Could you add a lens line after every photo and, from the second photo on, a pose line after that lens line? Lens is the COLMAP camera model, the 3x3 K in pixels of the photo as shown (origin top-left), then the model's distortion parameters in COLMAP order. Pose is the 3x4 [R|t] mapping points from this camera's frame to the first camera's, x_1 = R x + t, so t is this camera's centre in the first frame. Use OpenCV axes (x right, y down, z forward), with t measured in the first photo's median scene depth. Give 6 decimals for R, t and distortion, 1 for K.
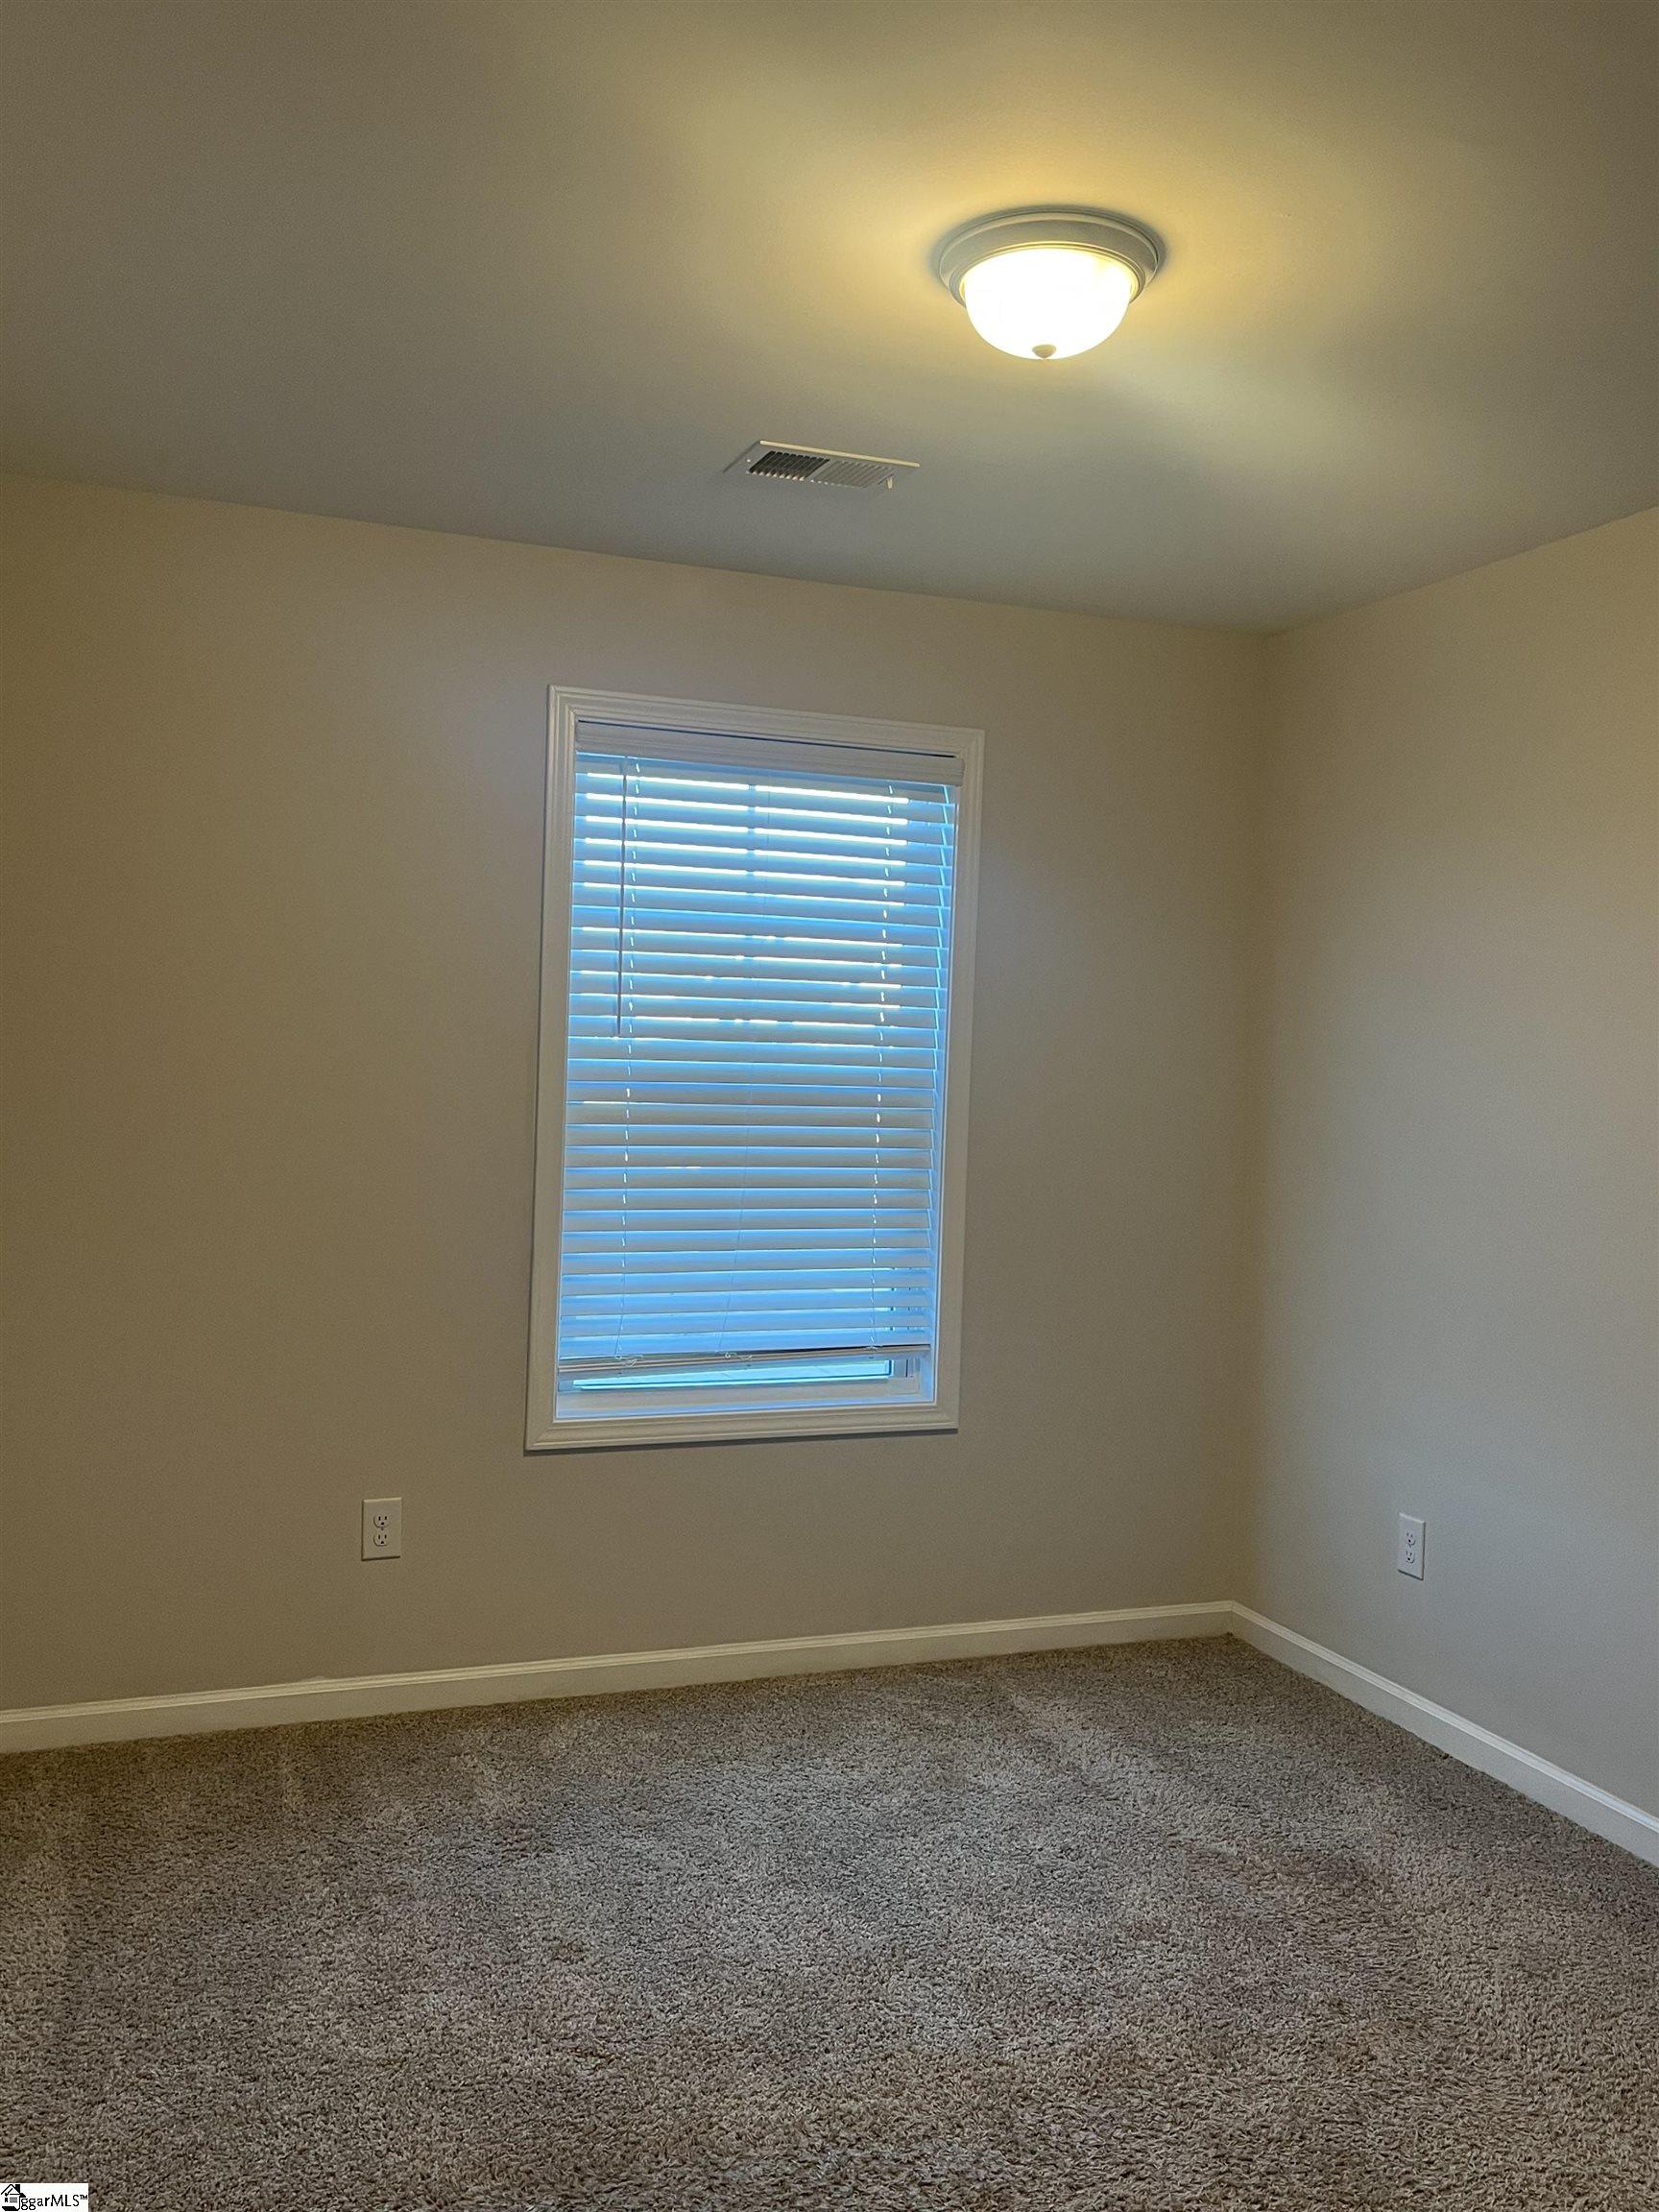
lens RADIAL K [[1900.9, 0, 1027.6], [0, 1900.9, 1118.8], [0, 0, 1]] dist [-0.070525, 0.006832]
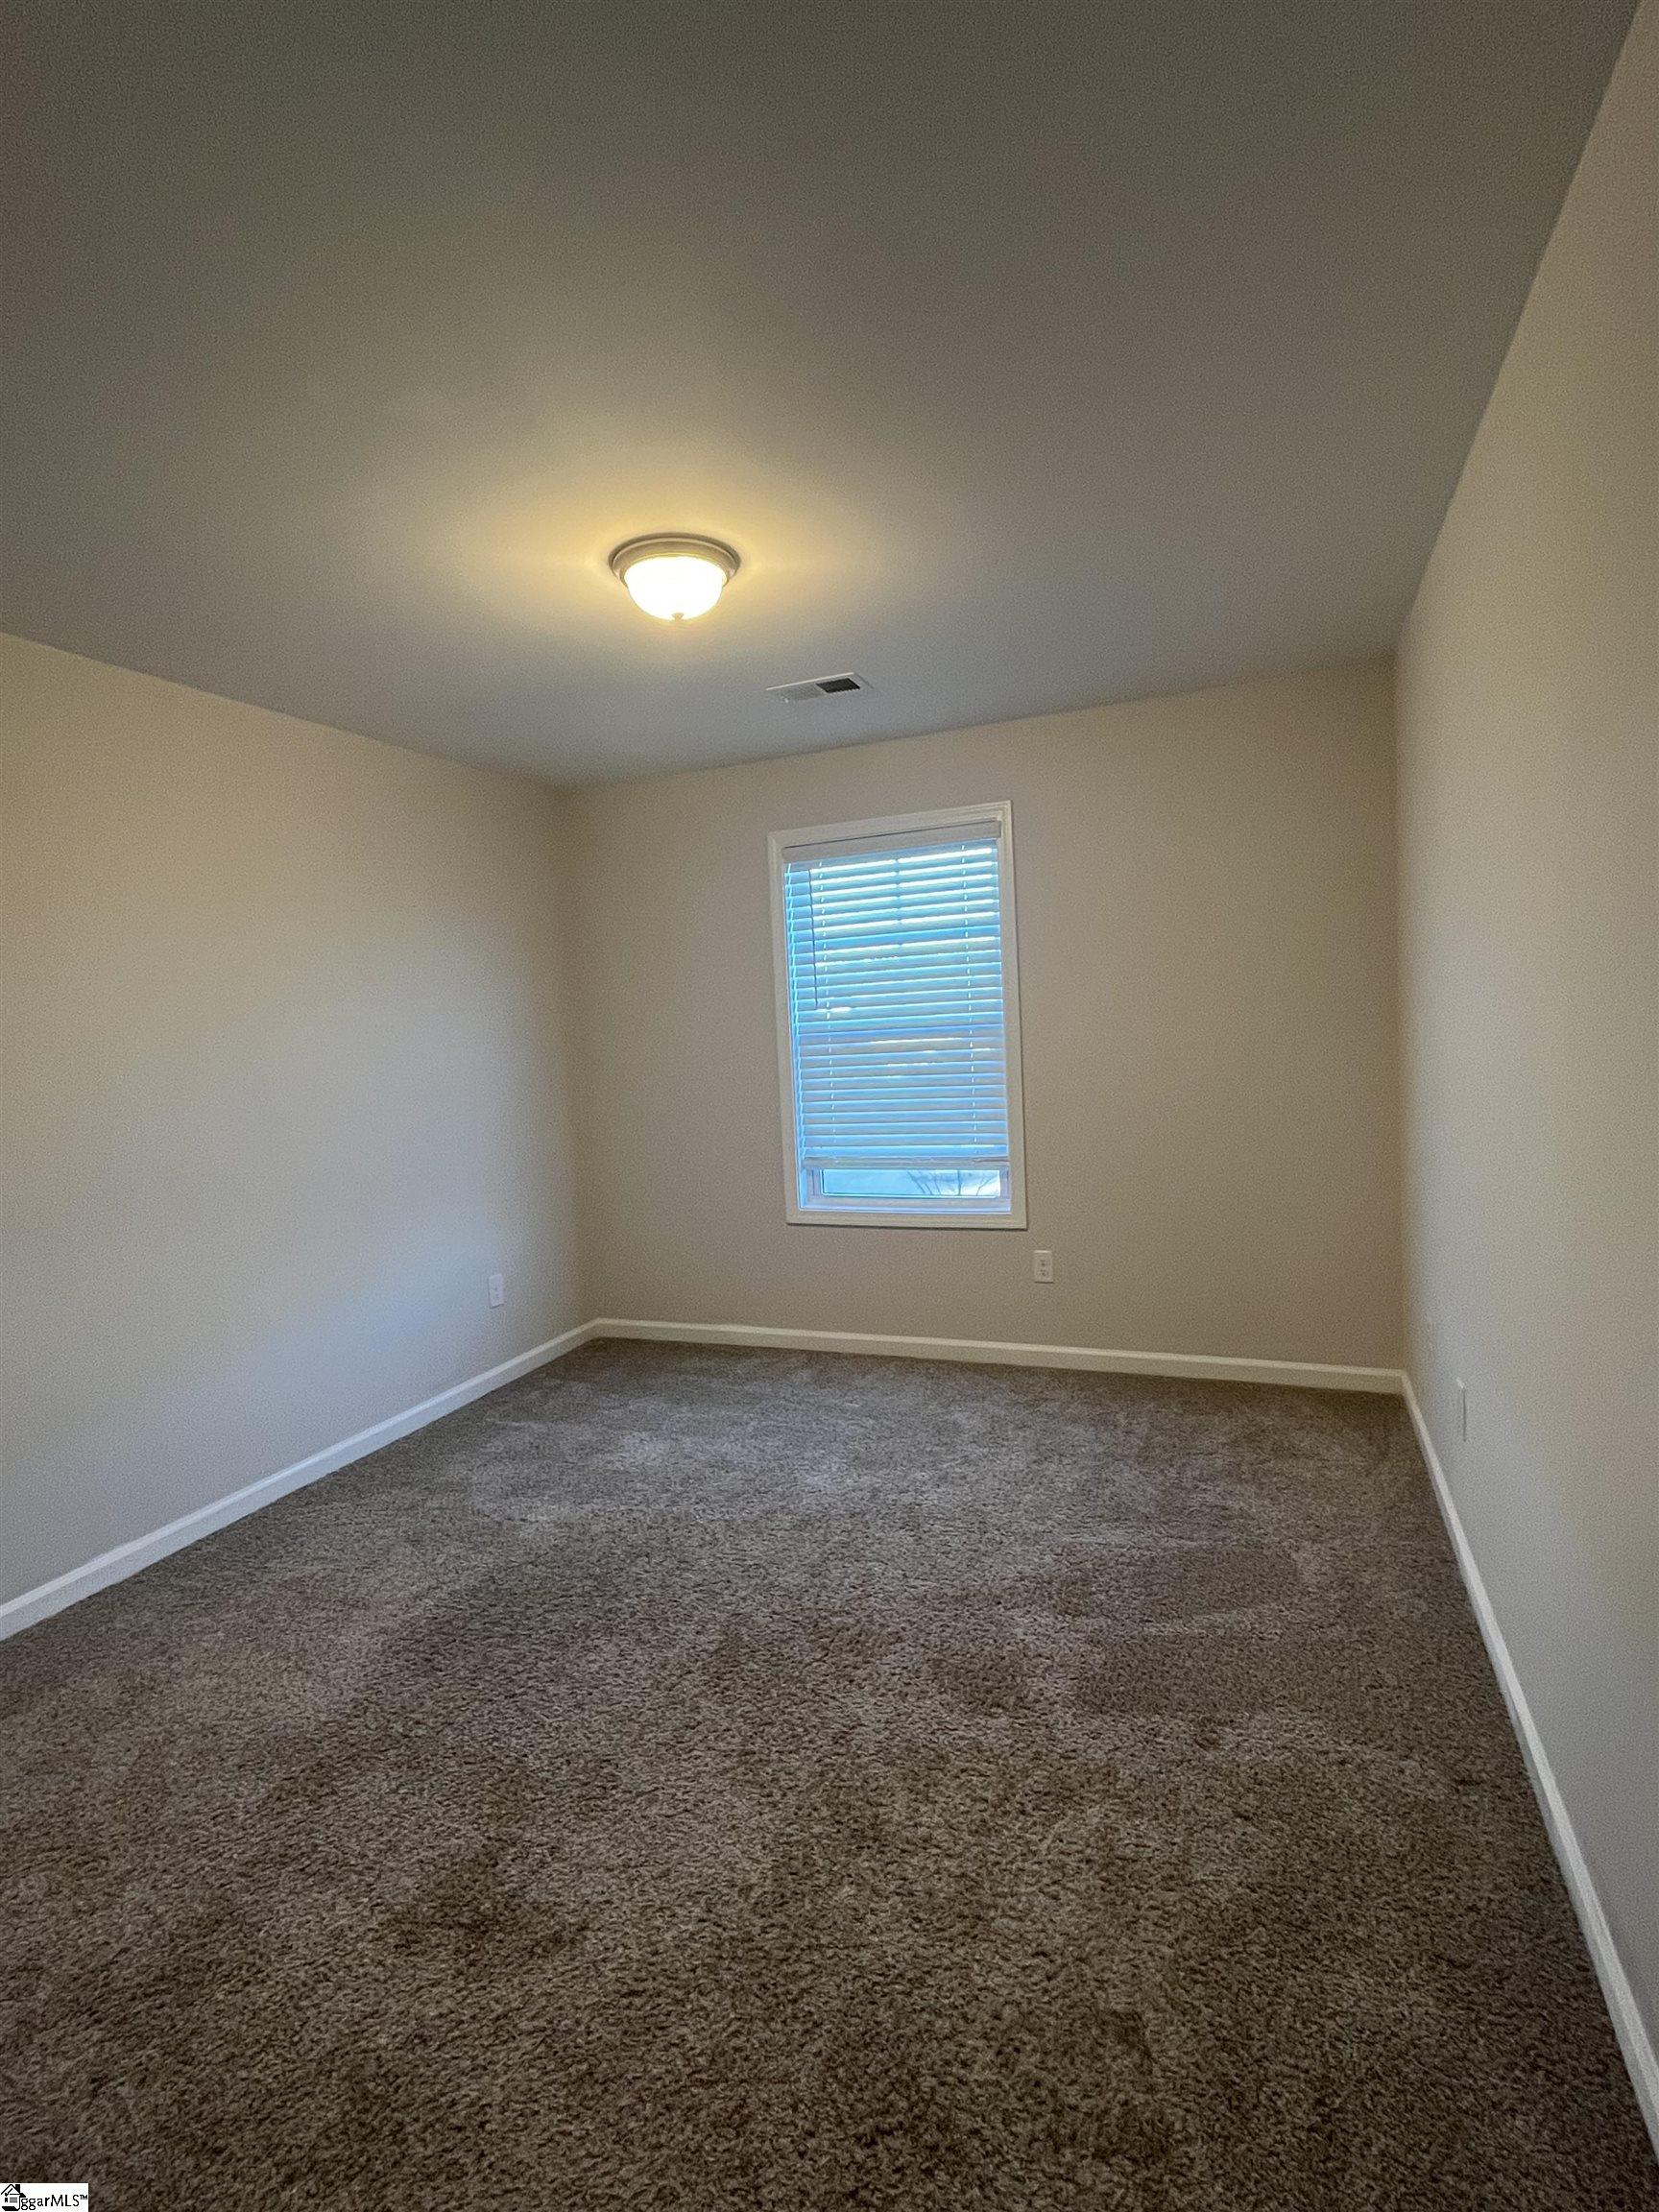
lens RADIAL K [[1073.8, 0, 829.5], [0, 1073.8, 1106.0], [0, 0, 1]] dist [0.003019, -0.000155]
pose [[0.693614, -0.009282, -0.720287, 0.535653], [0.057569, 0.997433, 0.042583, 0.007309], [0.718043, -0.071003, 0.692368, 0.245198]]
